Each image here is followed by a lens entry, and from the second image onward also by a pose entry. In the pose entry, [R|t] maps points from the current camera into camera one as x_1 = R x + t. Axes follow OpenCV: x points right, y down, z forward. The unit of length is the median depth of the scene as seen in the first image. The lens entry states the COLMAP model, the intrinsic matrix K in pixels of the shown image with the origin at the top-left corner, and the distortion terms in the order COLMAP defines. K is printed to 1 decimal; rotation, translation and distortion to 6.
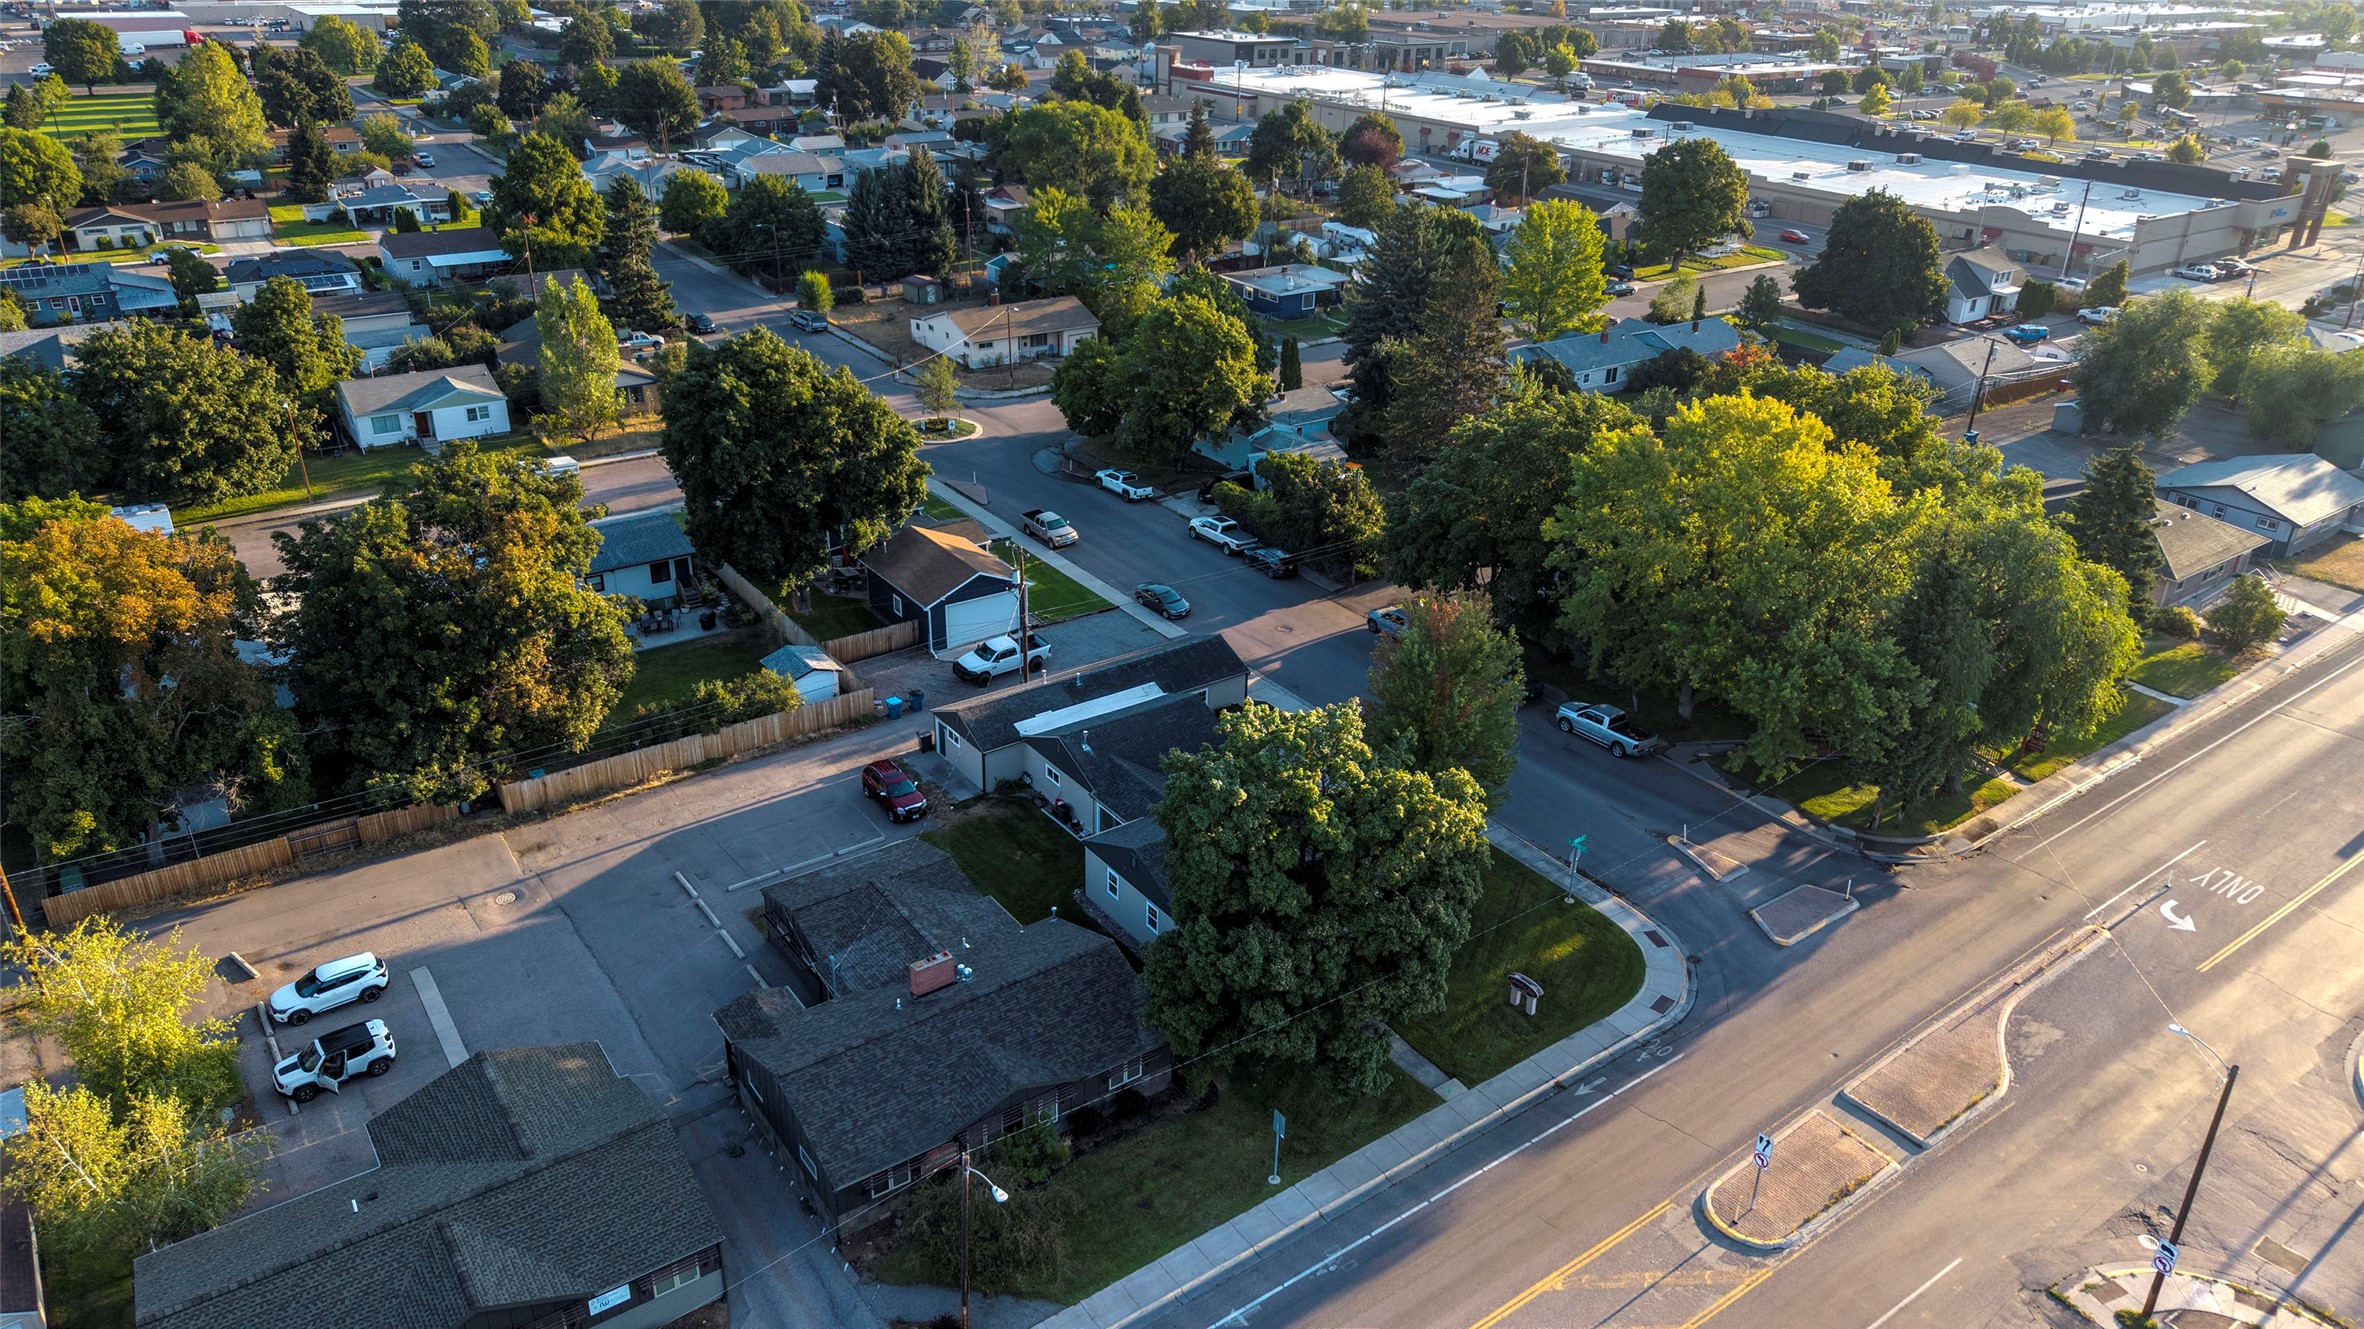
lens RADIAL K [[1566.5, 0, 1193.0], [0, 1566.5, 704.5], [0, 0, 1]] dist [0.078294, -0.098210]
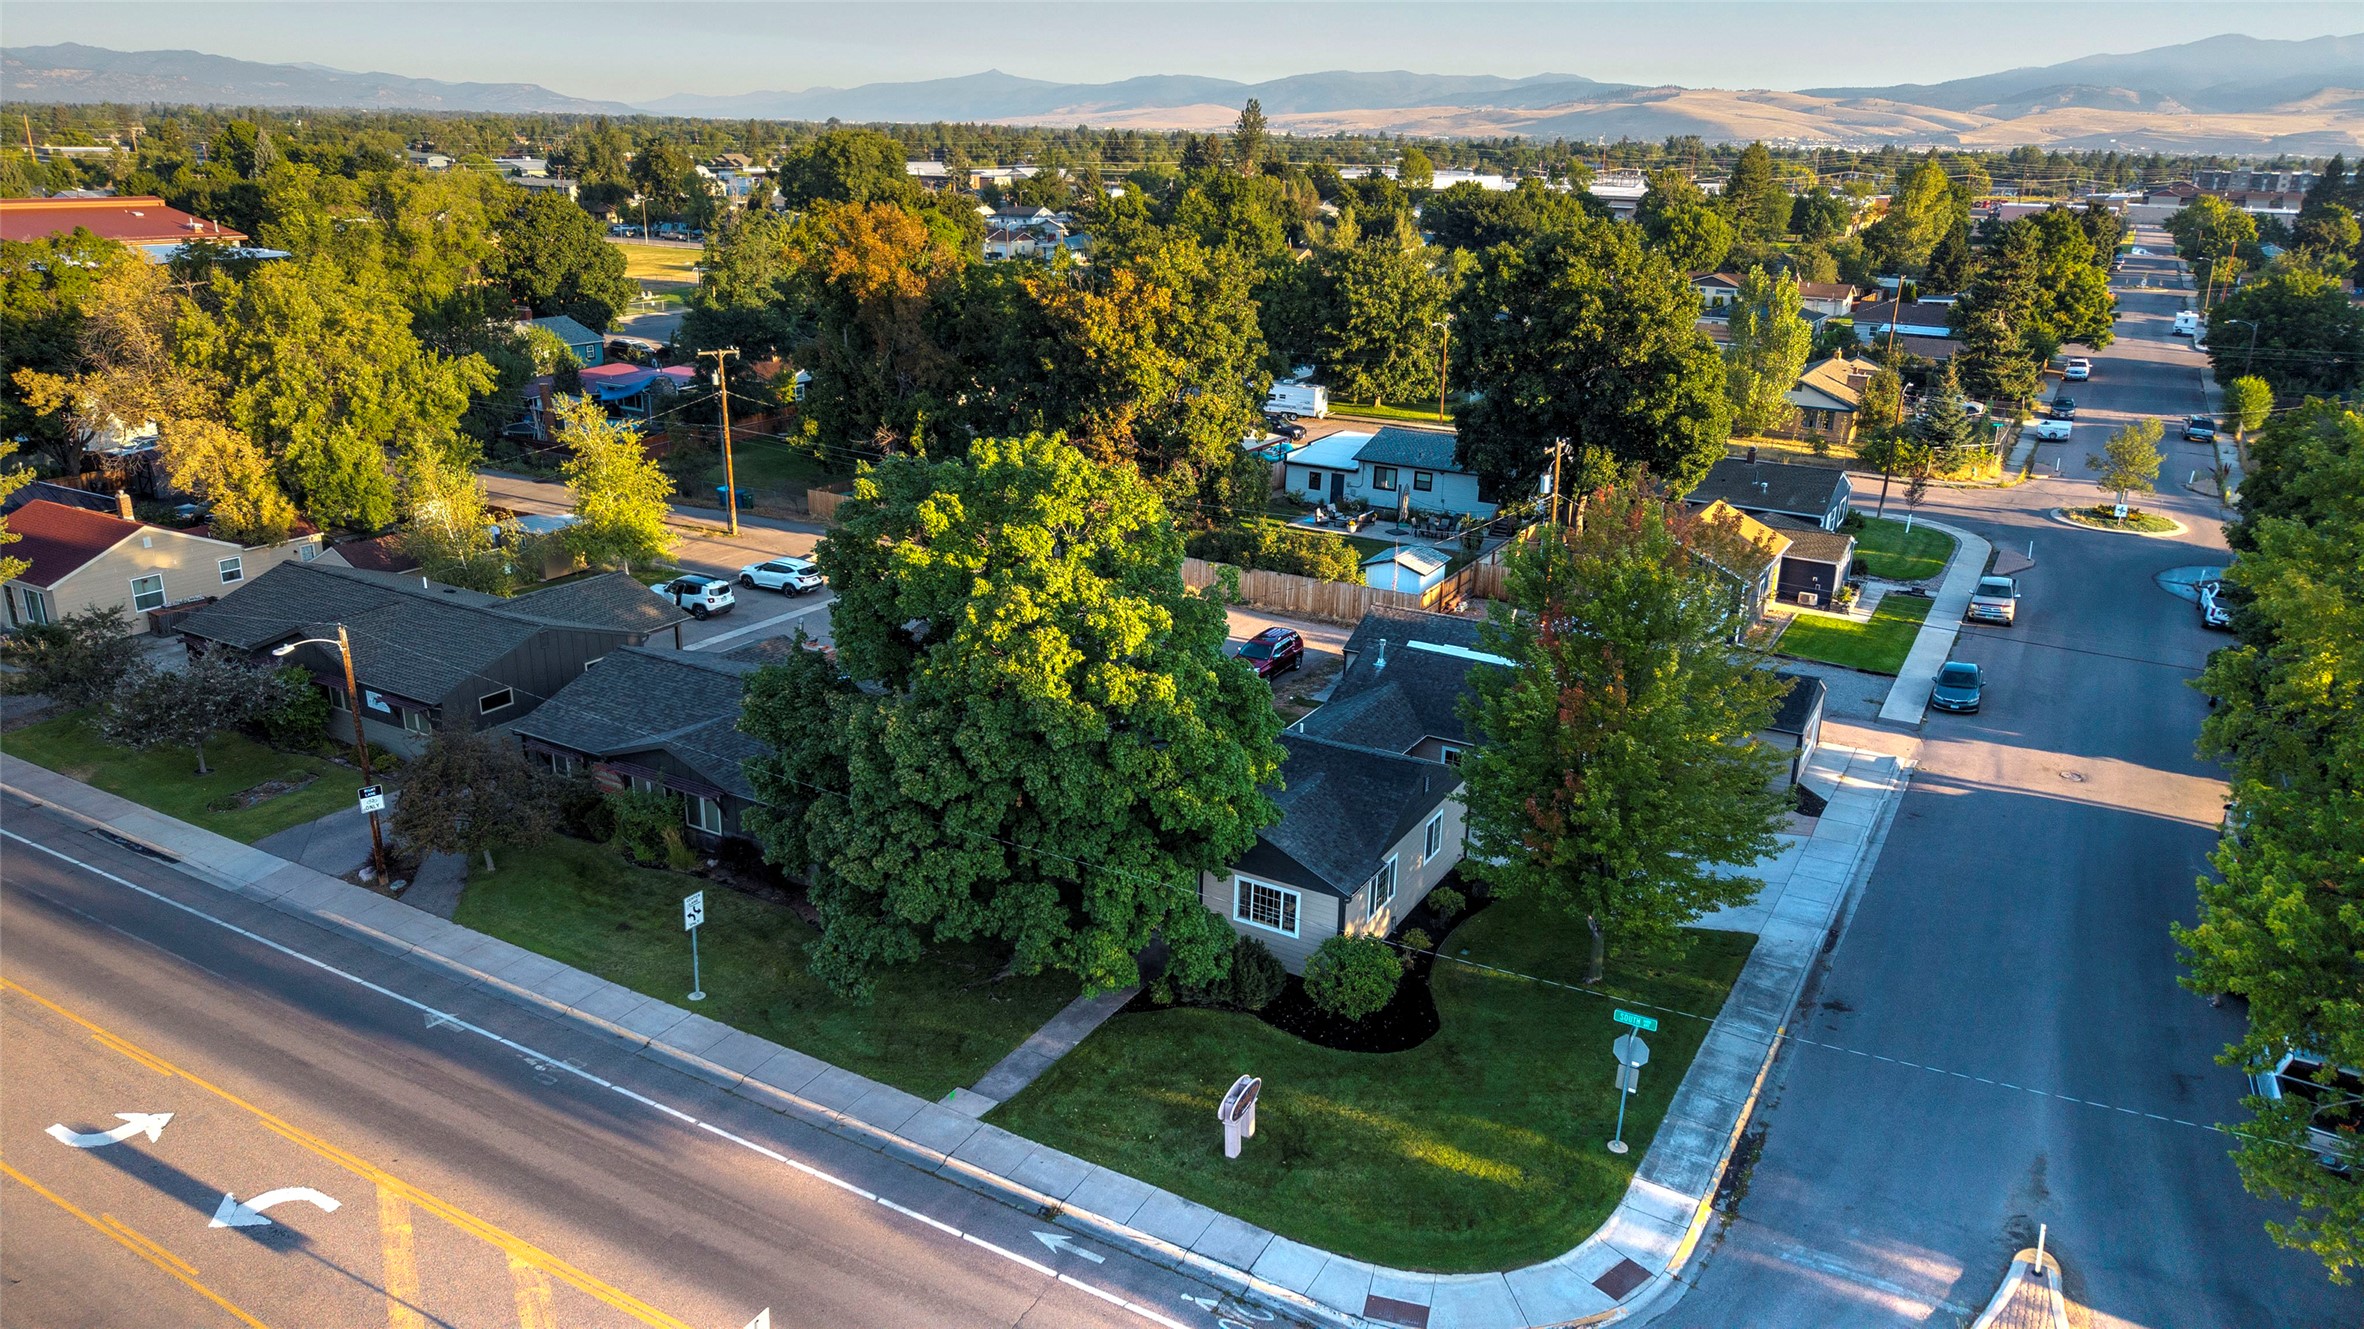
lens RADIAL K [[1586.2, 0, 1189.4], [0, 1586.2, 668.2], [0, 0, 1]] dist [0.039056, -0.038403]
pose [[0.412789, 0.278926, -0.867067, 0.521602], [-0.425585, 0.900713, 0.087139, 0.003699], [0.805284, 0.333041, 0.490511, 0.546736]]
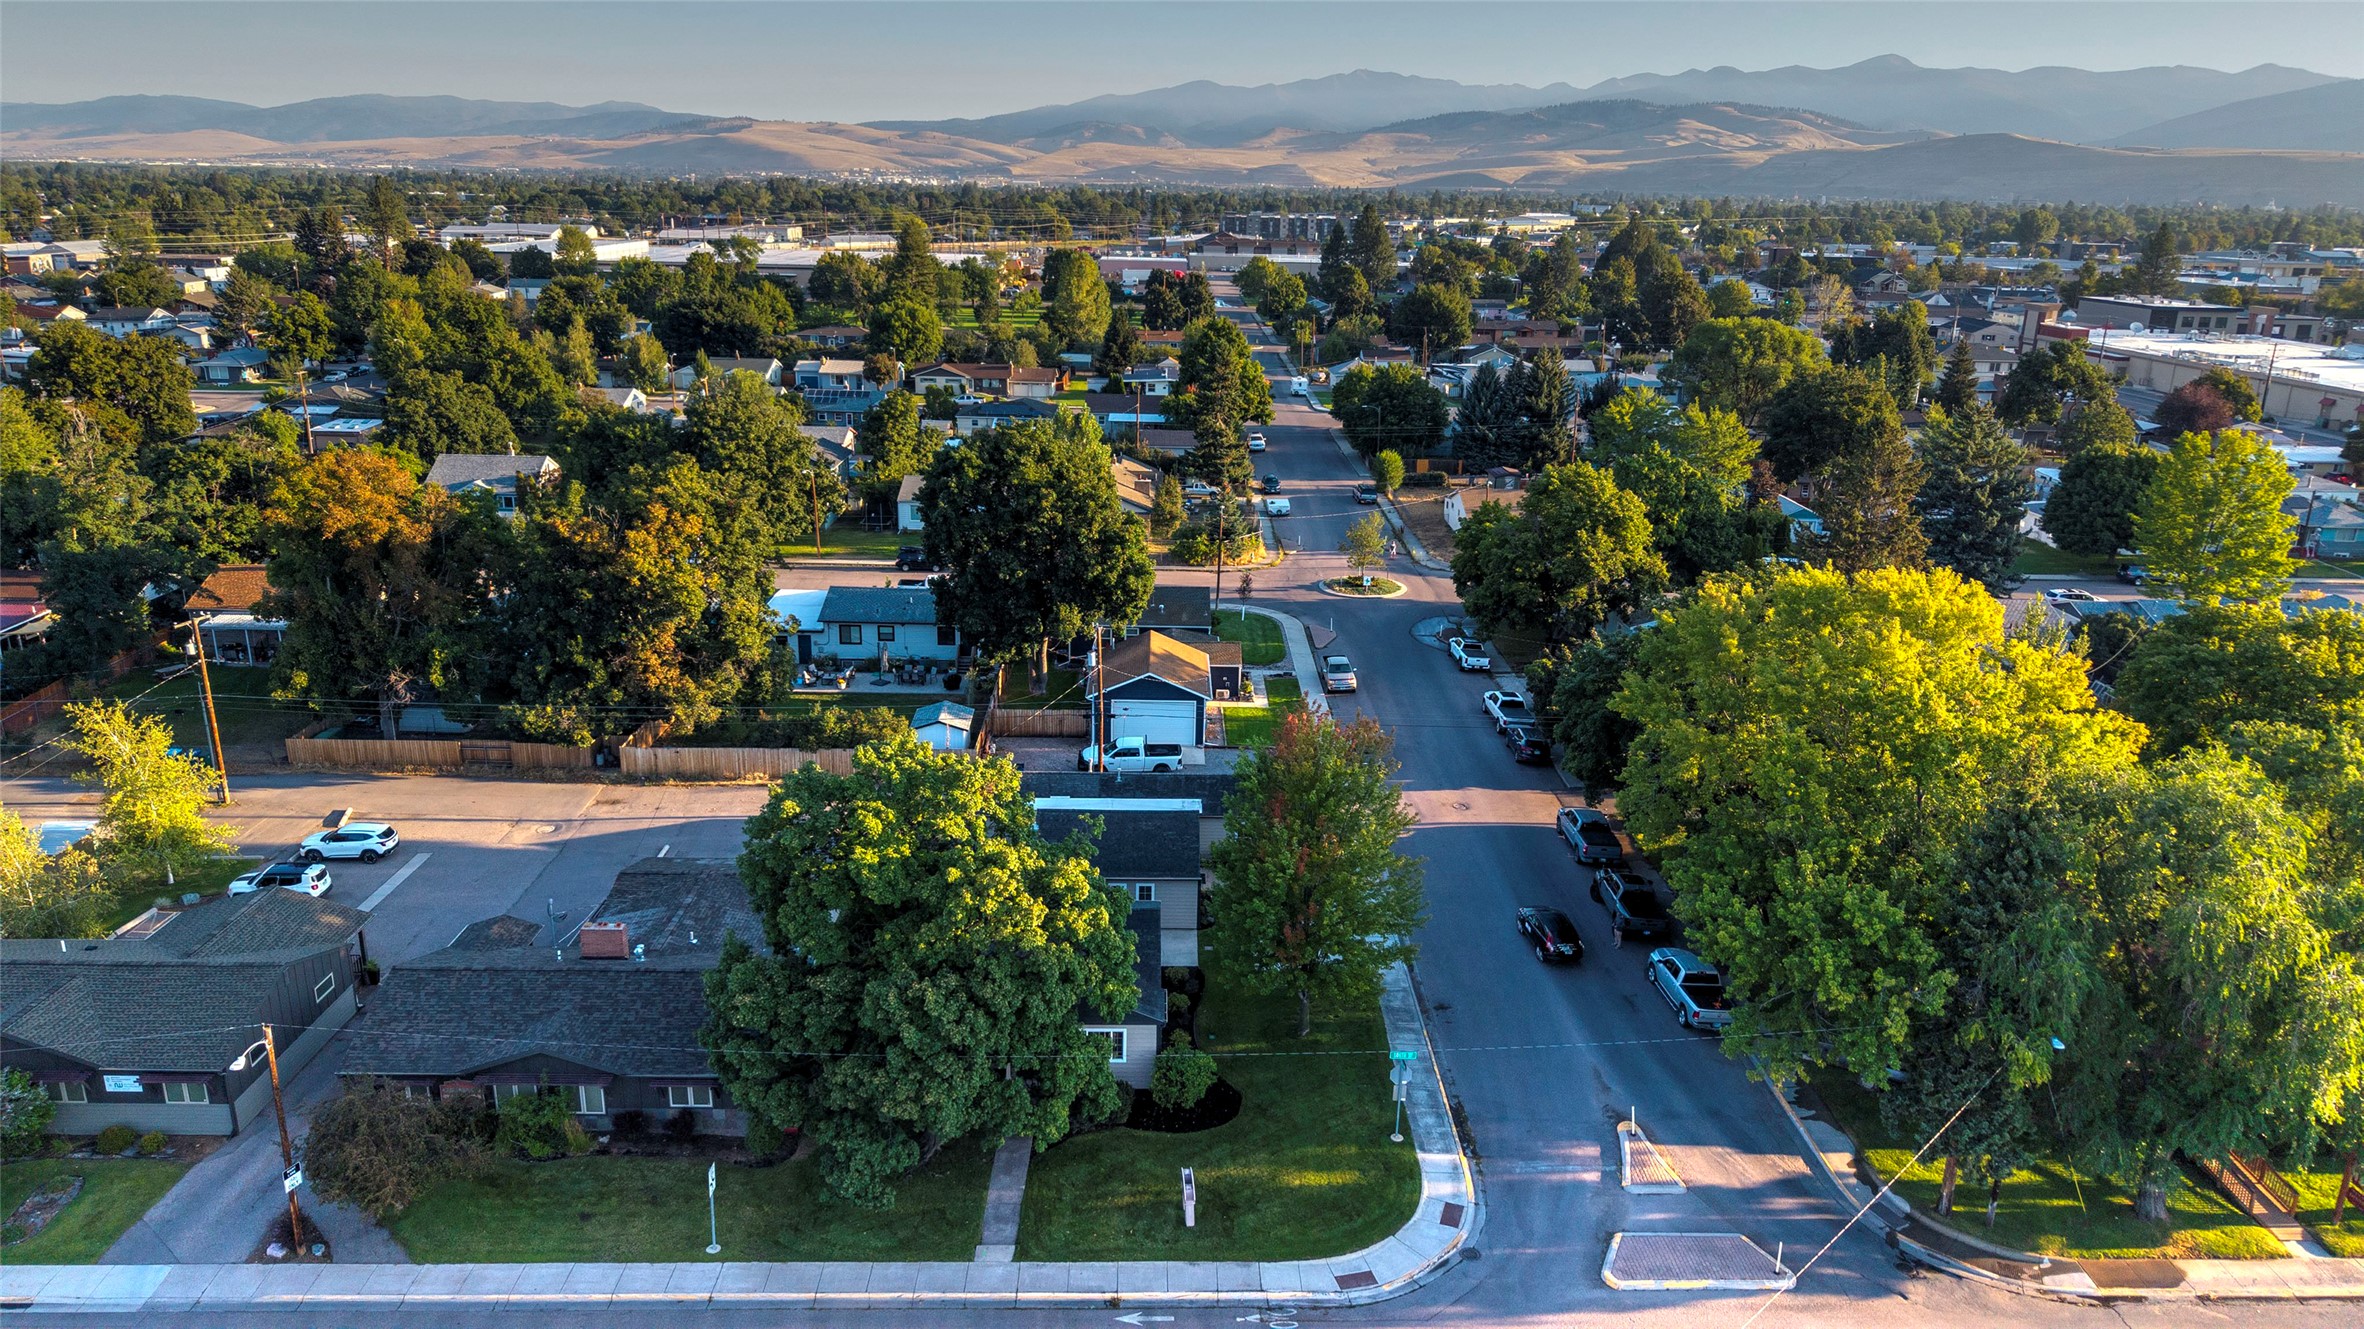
lens RADIAL K [[1586.2, 0, 1189.4], [0, 1586.2, 668.2], [0, 0, 1]] dist [0.039056, -0.038403]
pose [[0.822366, 0.161623, -0.545520, 0.493369], [-0.259507, 0.959814, -0.106836, 0.013195], [0.506331, 0.229424, 0.831260, 0.230777]]
